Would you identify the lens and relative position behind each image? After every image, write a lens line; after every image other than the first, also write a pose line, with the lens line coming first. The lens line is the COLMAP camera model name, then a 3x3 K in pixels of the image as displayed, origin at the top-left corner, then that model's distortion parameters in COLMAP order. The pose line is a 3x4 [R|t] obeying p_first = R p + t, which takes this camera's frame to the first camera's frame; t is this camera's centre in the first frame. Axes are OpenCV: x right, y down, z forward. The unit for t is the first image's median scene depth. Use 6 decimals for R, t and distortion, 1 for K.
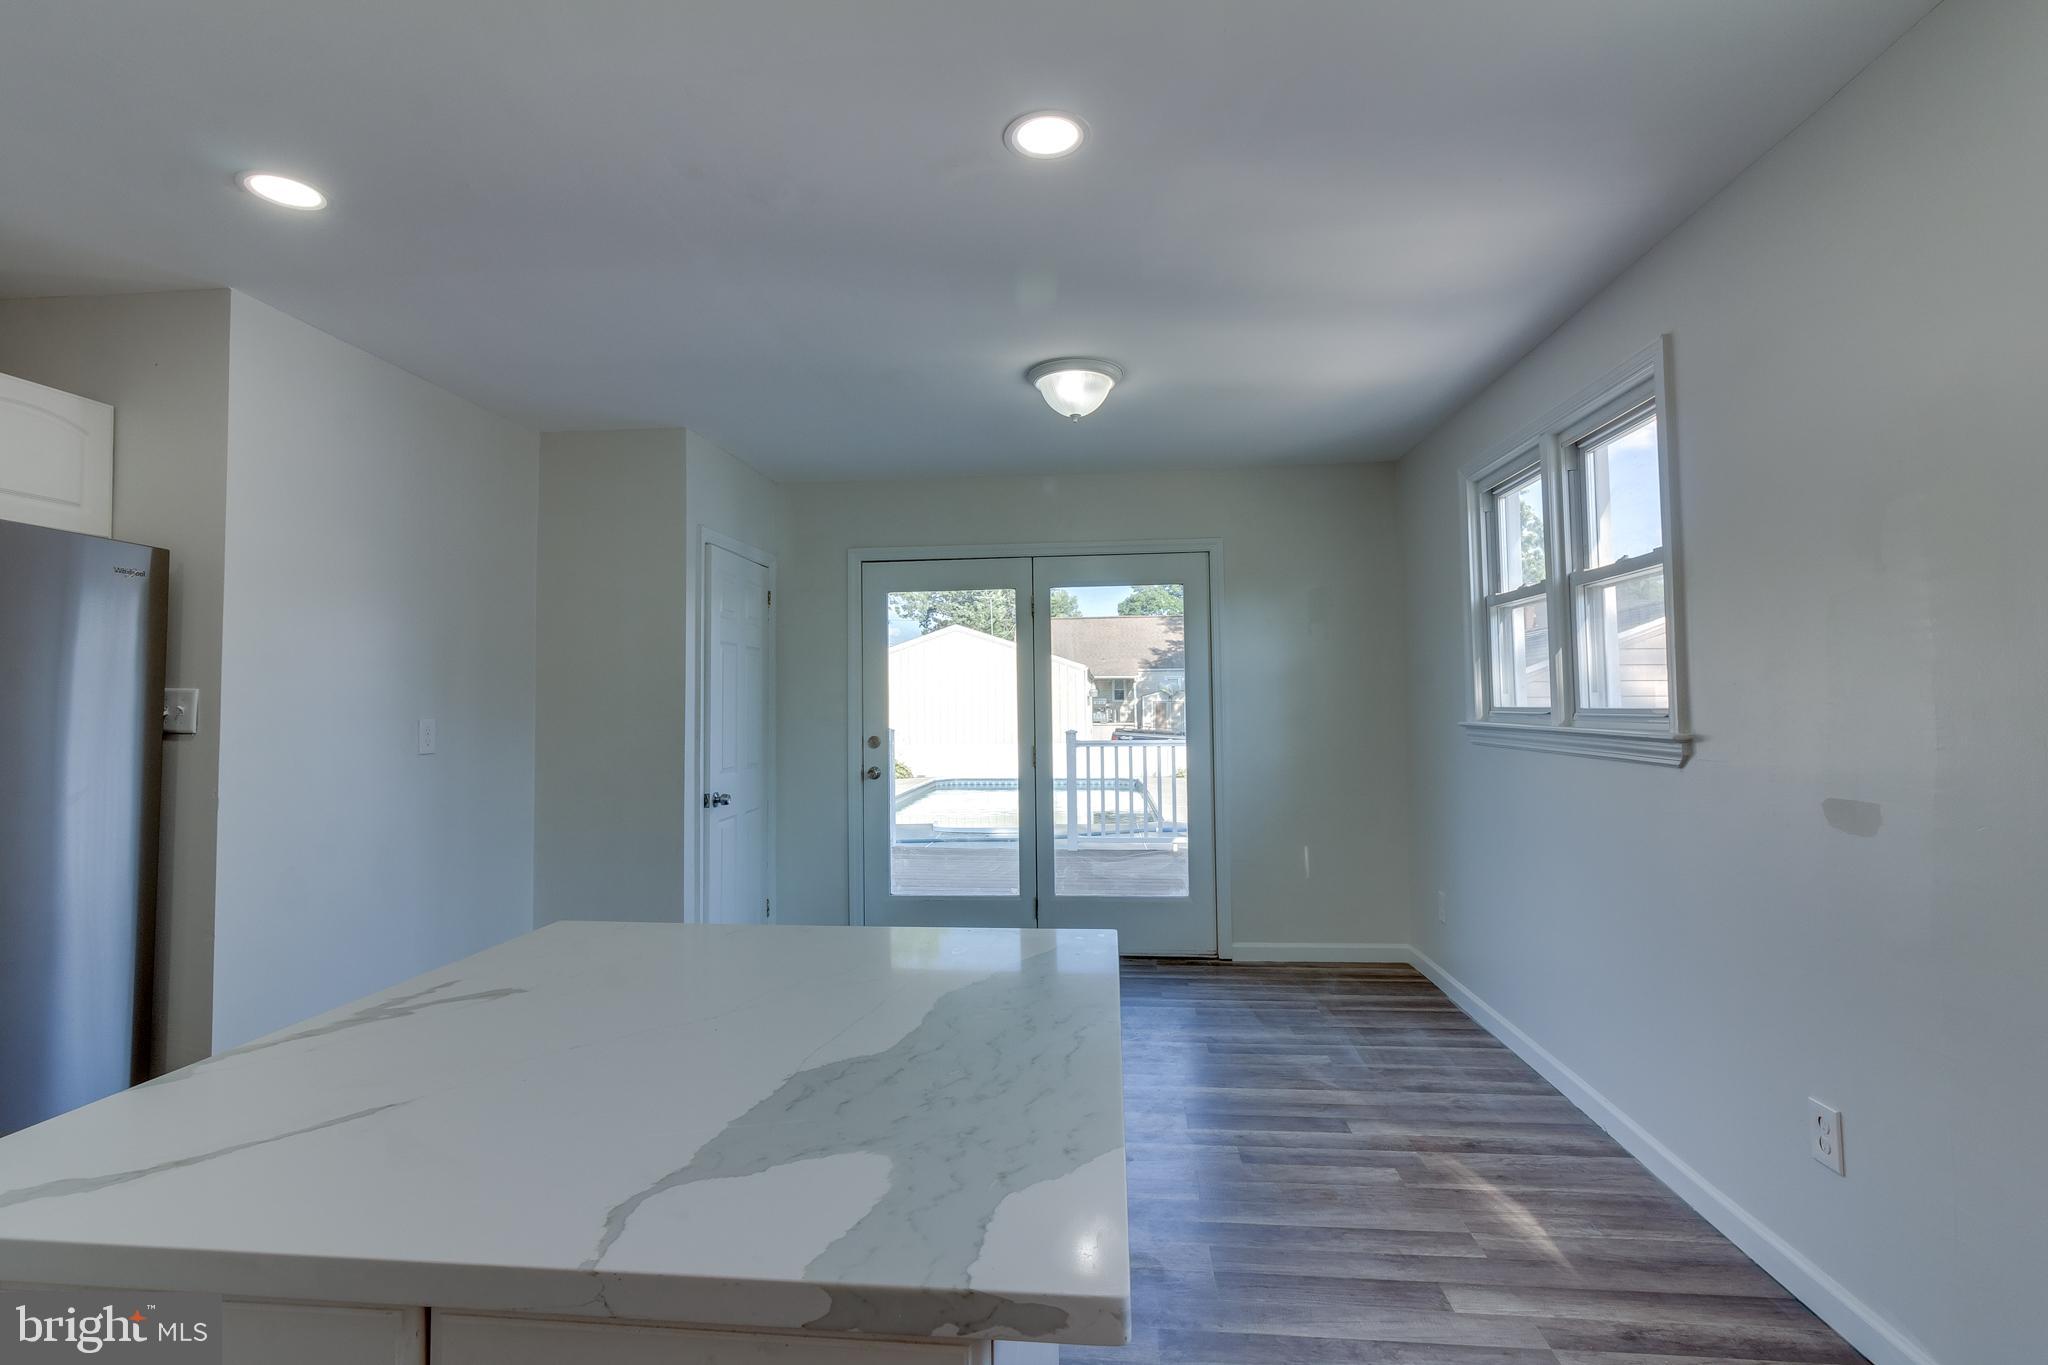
lens RADIAL K [[946.9, 0, 1009.5], [0, 946.9, 667.9], [0, 0, 1]] dist [-0.001390, 0.000674]
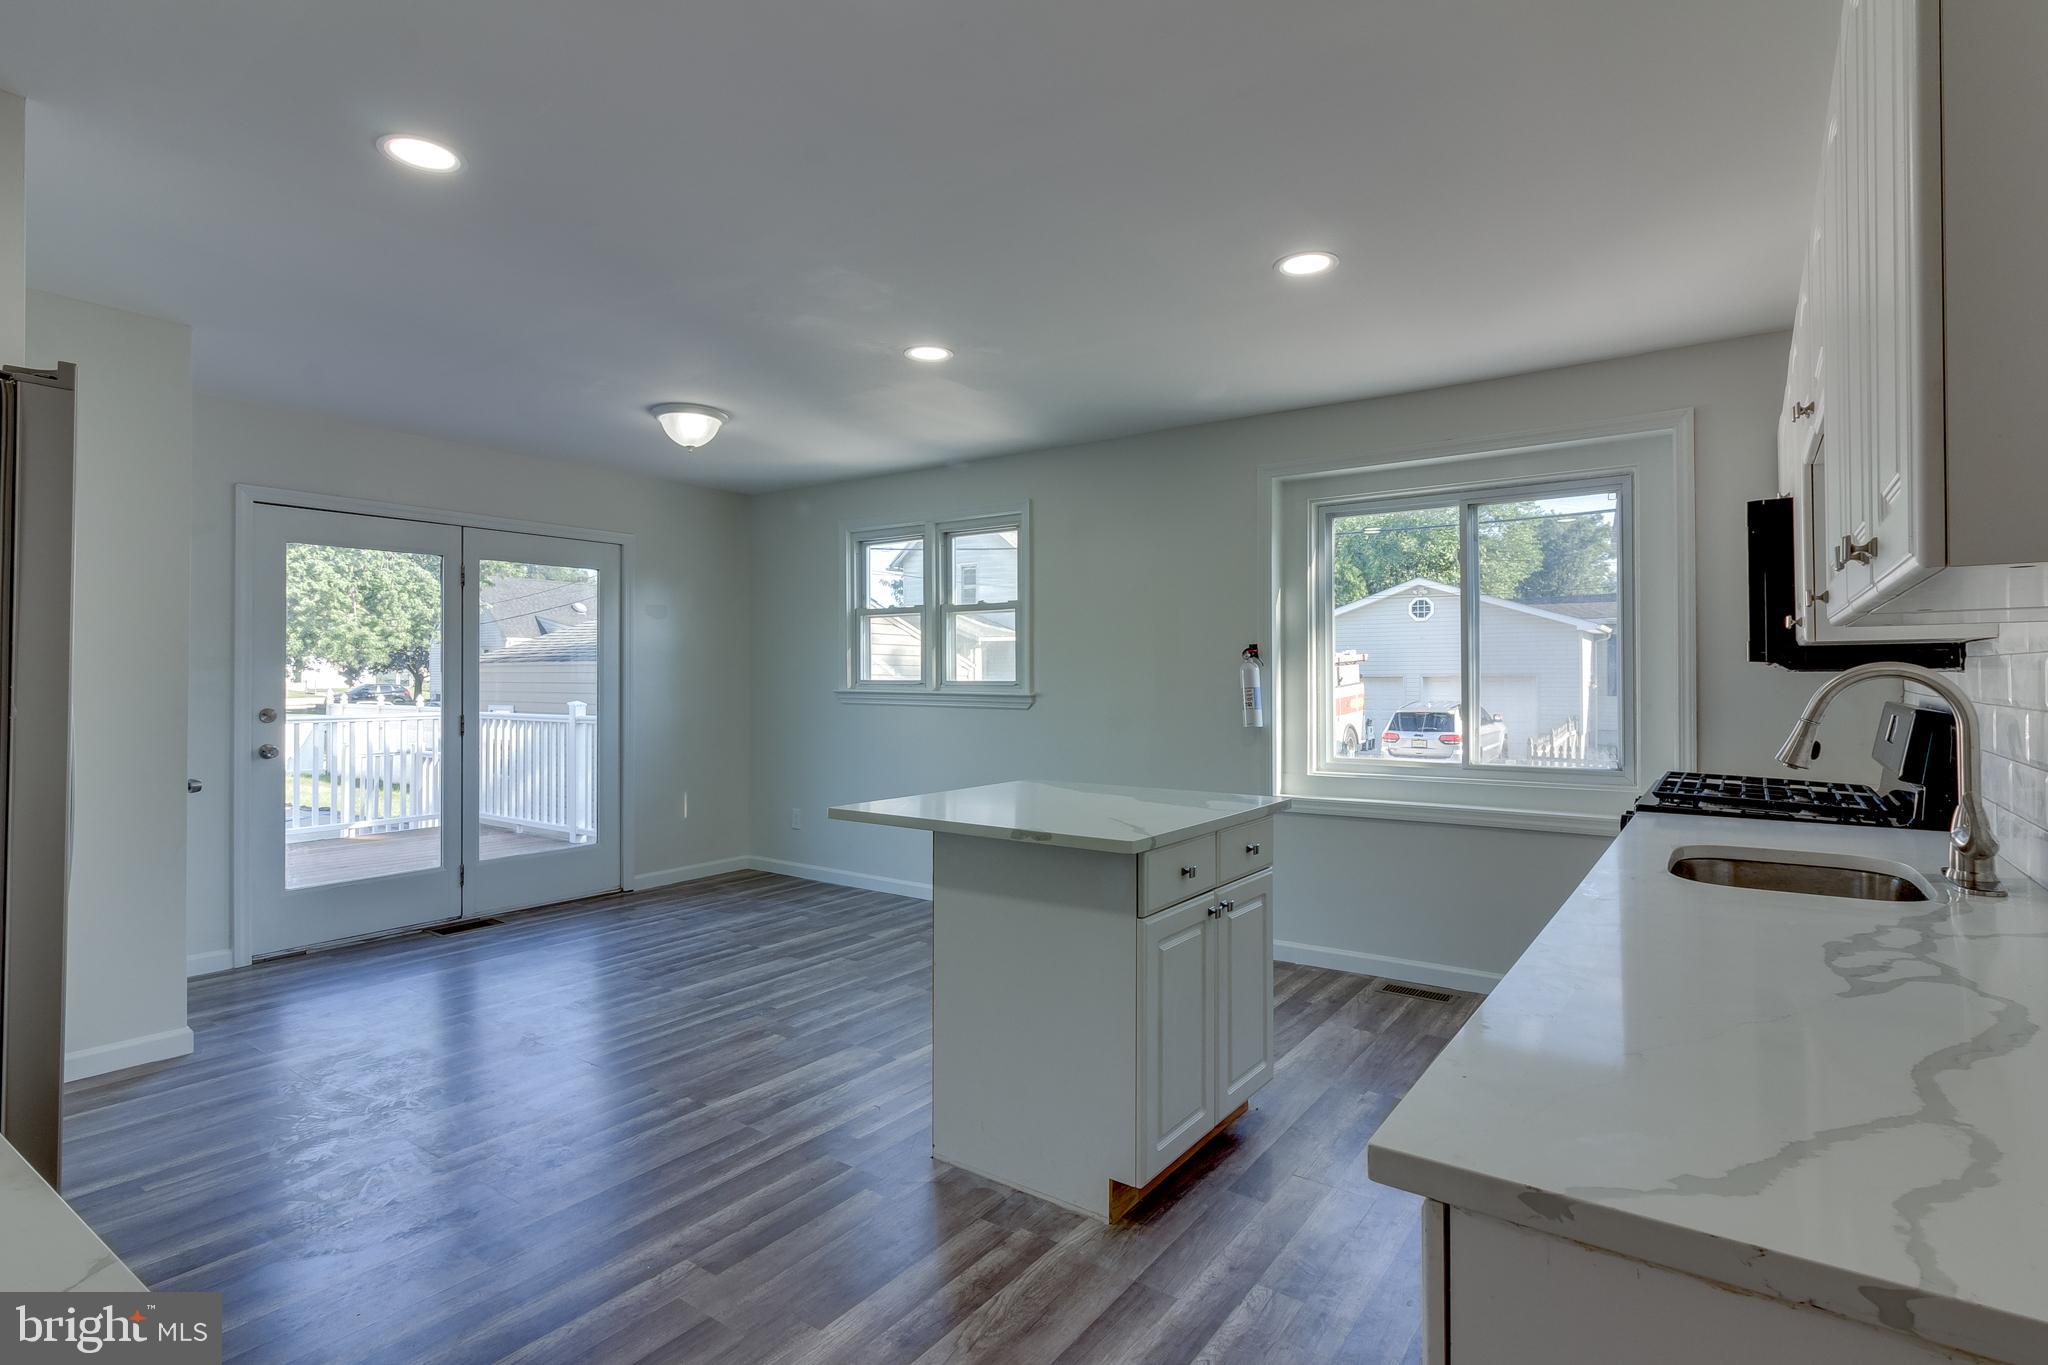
lens RADIAL K [[979.6, 0, 1019.2], [0, 979.6, 674.8], [0, 0, 1]] dist [-0.000772, -0.000854]
pose [[0.501406, 0.013751, 0.865103, -0.870928], [-0.041540, 0.999103, 0.008195, 0.009051], [-0.864214, -0.040045, 0.501528, -0.045226]]
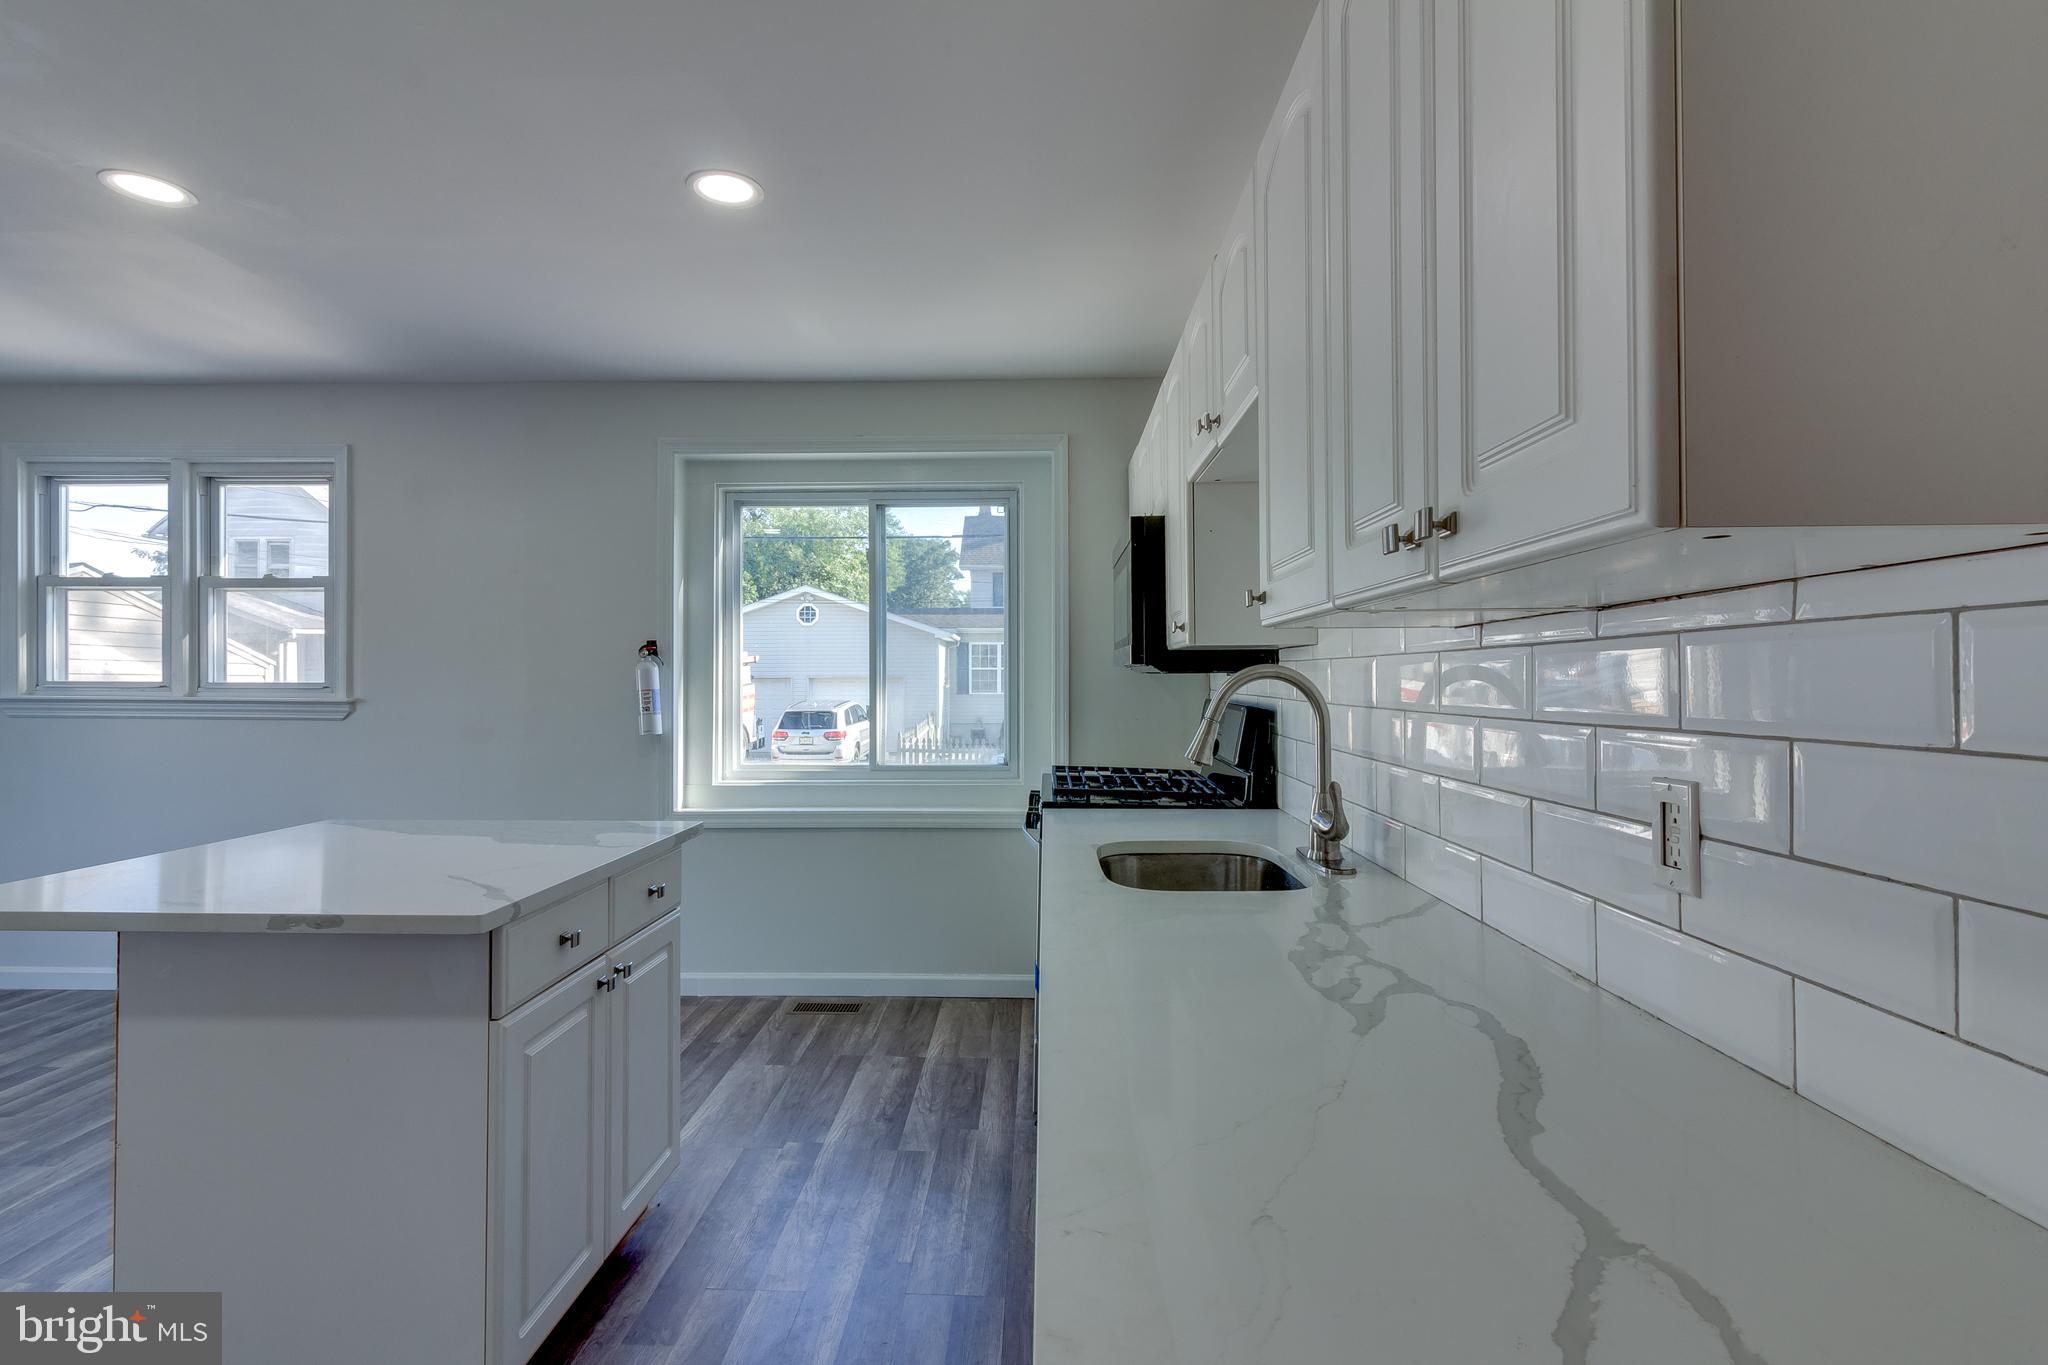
lens RADIAL K [[946.9, 0, 1009.5], [0, 946.9, 667.9], [0, 0, 1]] dist [-0.001390, 0.000674]
pose [[-0.079487, 0.022510, 0.996582, -0.723474], [-0.041892, 0.998786, -0.025901, 0.009557], [-0.995955, -0.043808, -0.078448, 0.009583]]
